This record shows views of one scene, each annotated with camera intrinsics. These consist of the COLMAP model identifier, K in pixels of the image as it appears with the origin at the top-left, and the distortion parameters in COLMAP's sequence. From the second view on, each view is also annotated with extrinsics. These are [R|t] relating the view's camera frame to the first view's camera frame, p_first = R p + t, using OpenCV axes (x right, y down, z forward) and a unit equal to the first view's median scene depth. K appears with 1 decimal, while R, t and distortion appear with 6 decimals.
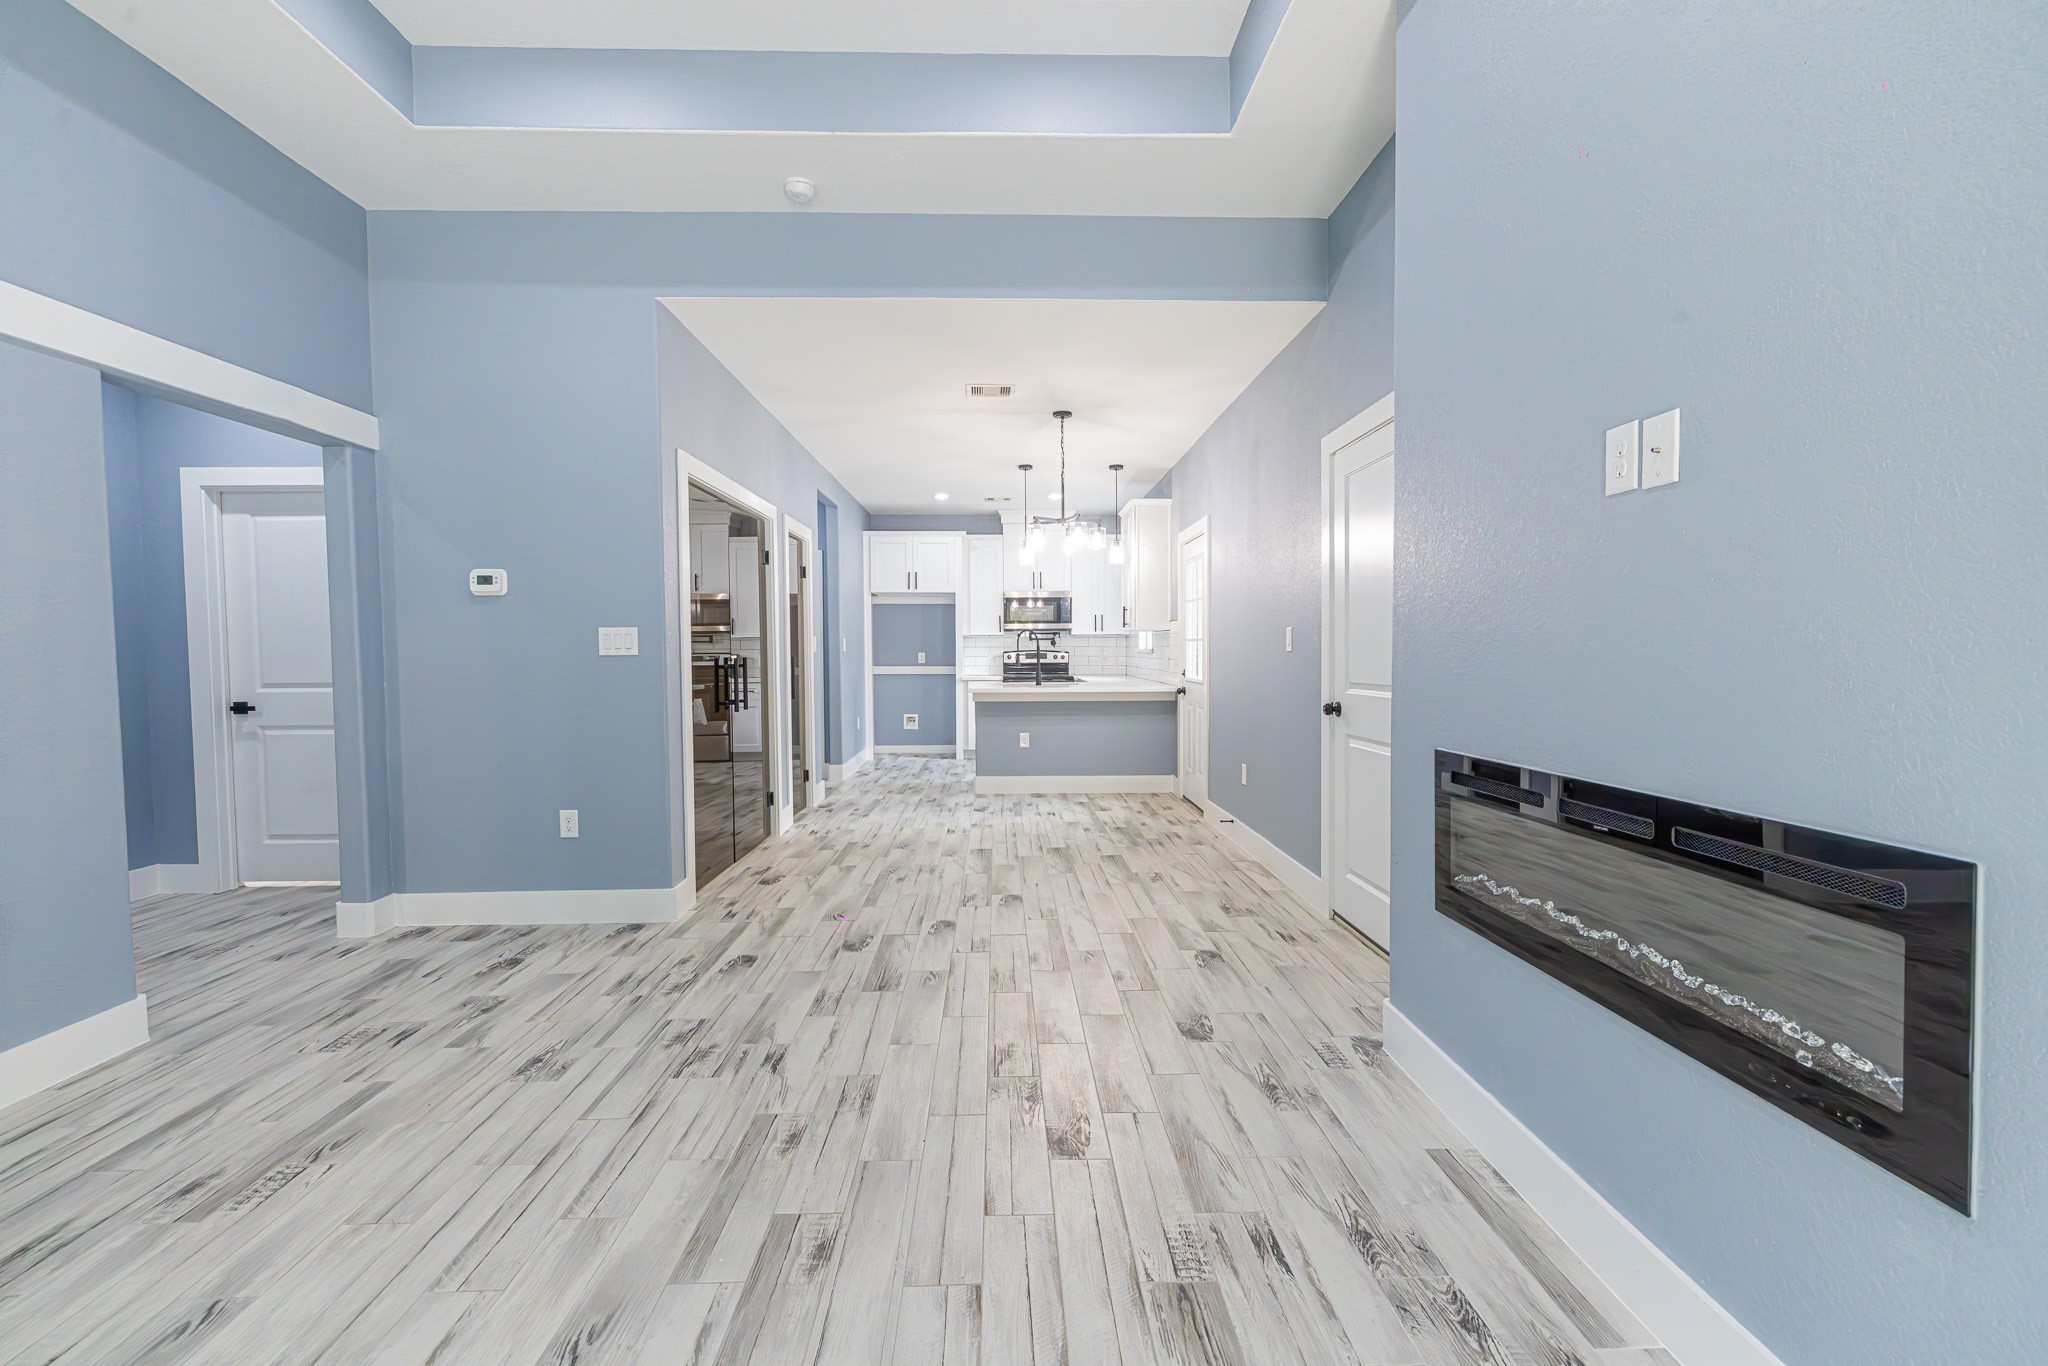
lens RADIAL K [[860.1, 0, 1020.2], [0, 860.1, 678.1], [0, 0, 1]] dist [0.000045, 0.000395]
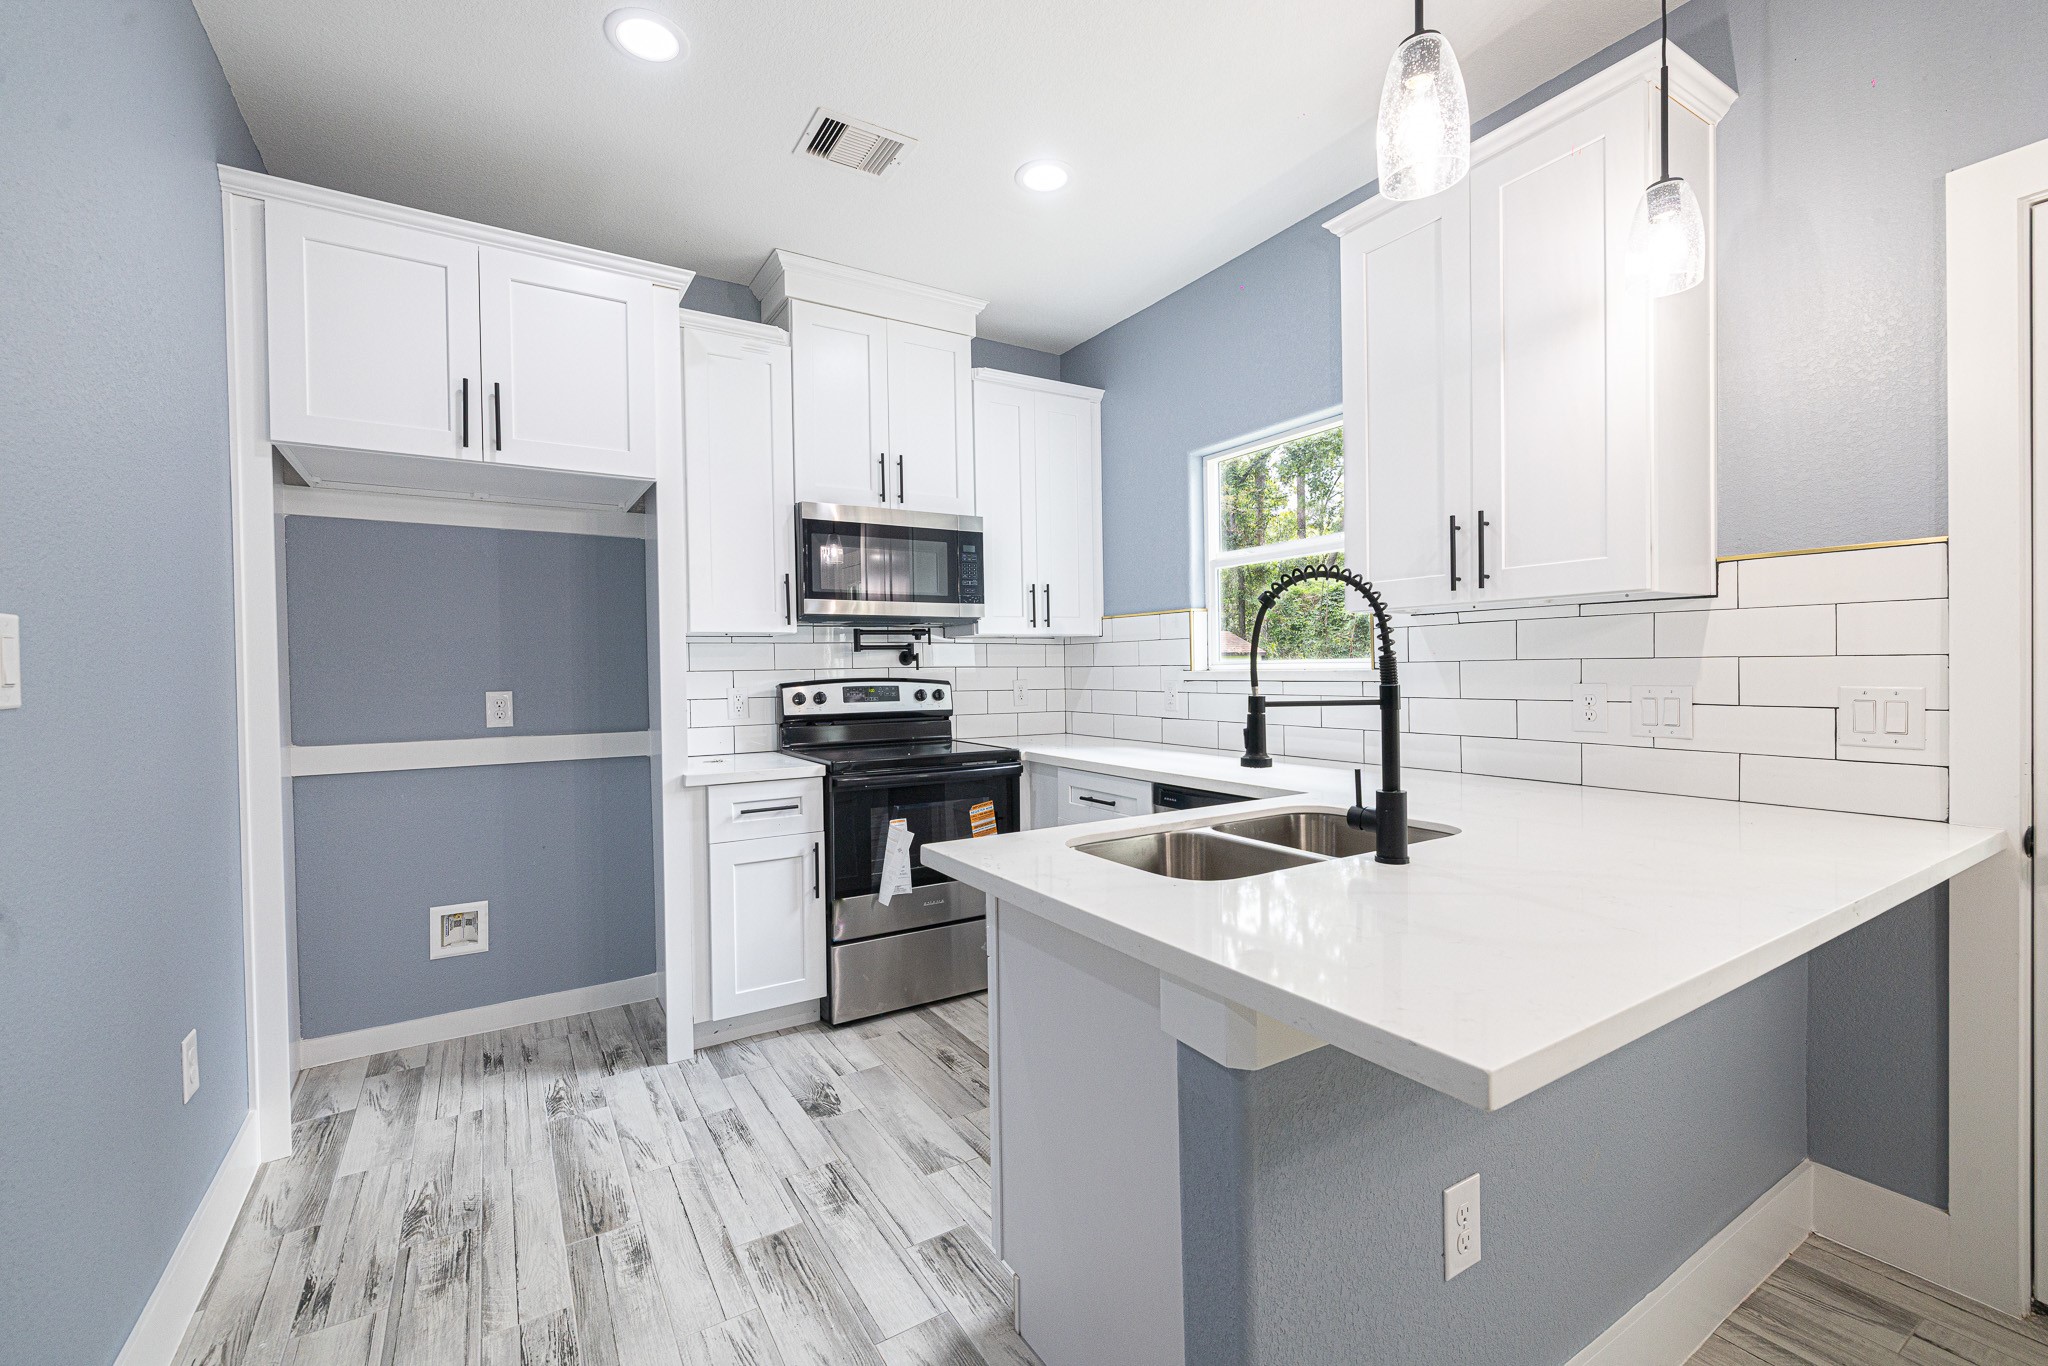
lens RADIAL K [[860.1, 0, 1028.9], [0, 860.1, 679.6], [0, 0, 1]] dist [0.000045, 0.000395]
pose [[0.862029, -0.016275, 0.506598, -0.209712], [0.029504, 0.999401, -0.018097, -0.045109], [-0.506000, 0.030547, 0.861993, 1.271405]]
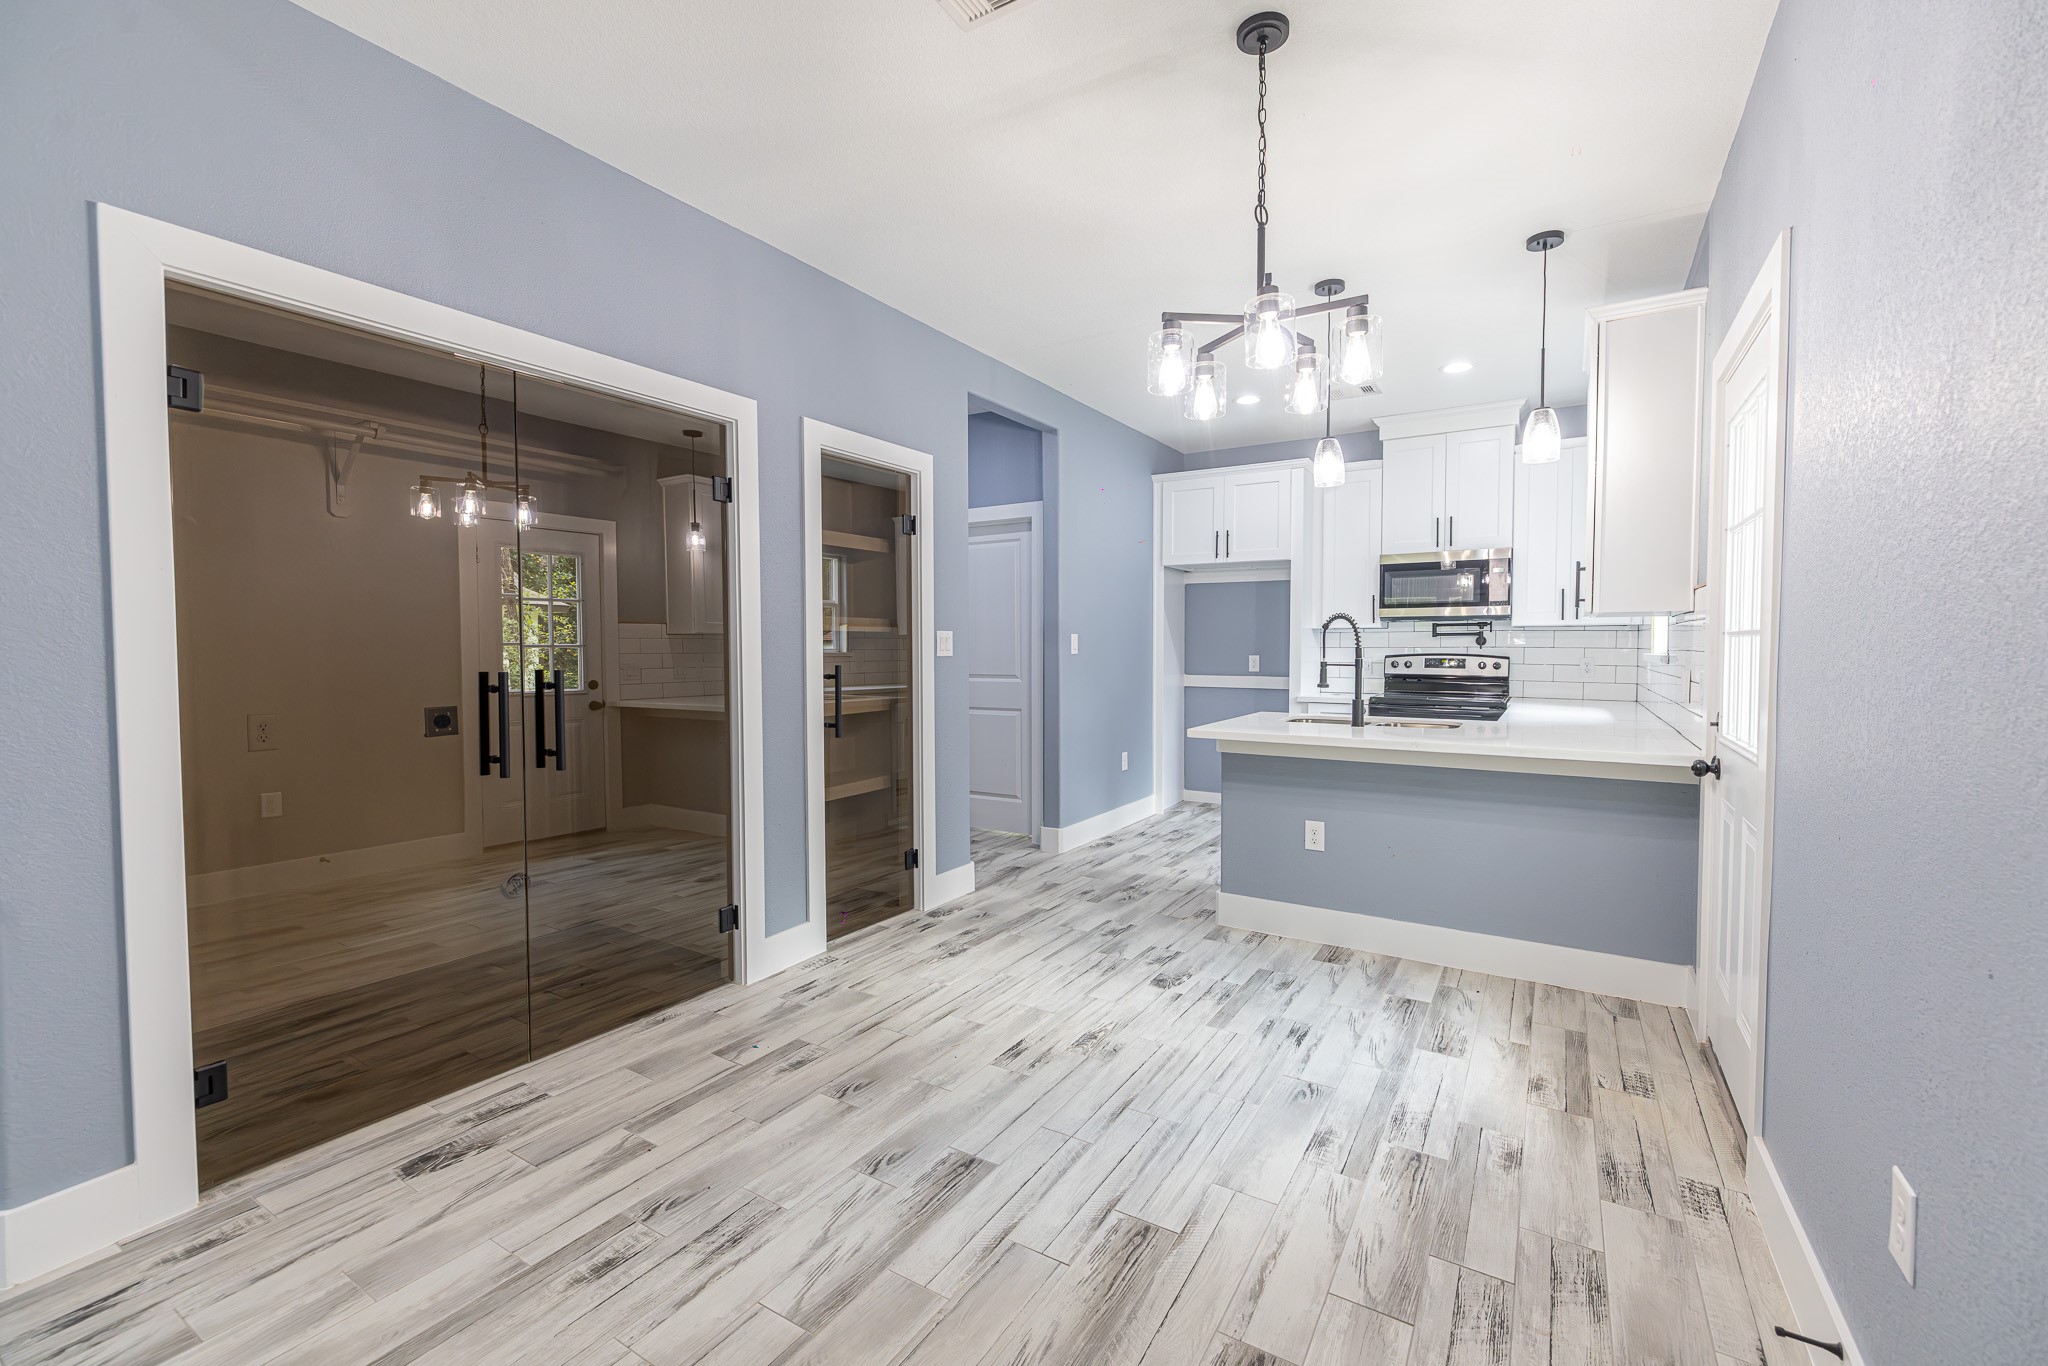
lens RADIAL K [[860.1, 0, 1029.4], [0, 860.1, 675.7], [0, 0, 1]] dist [0.000045, 0.000395]
pose [[0.840748, 0.022207, -0.540971, 0.189378], [-0.021857, 0.999736, 0.007069, -0.029678], [0.540985, 0.005881, 0.841012, 0.694515]]
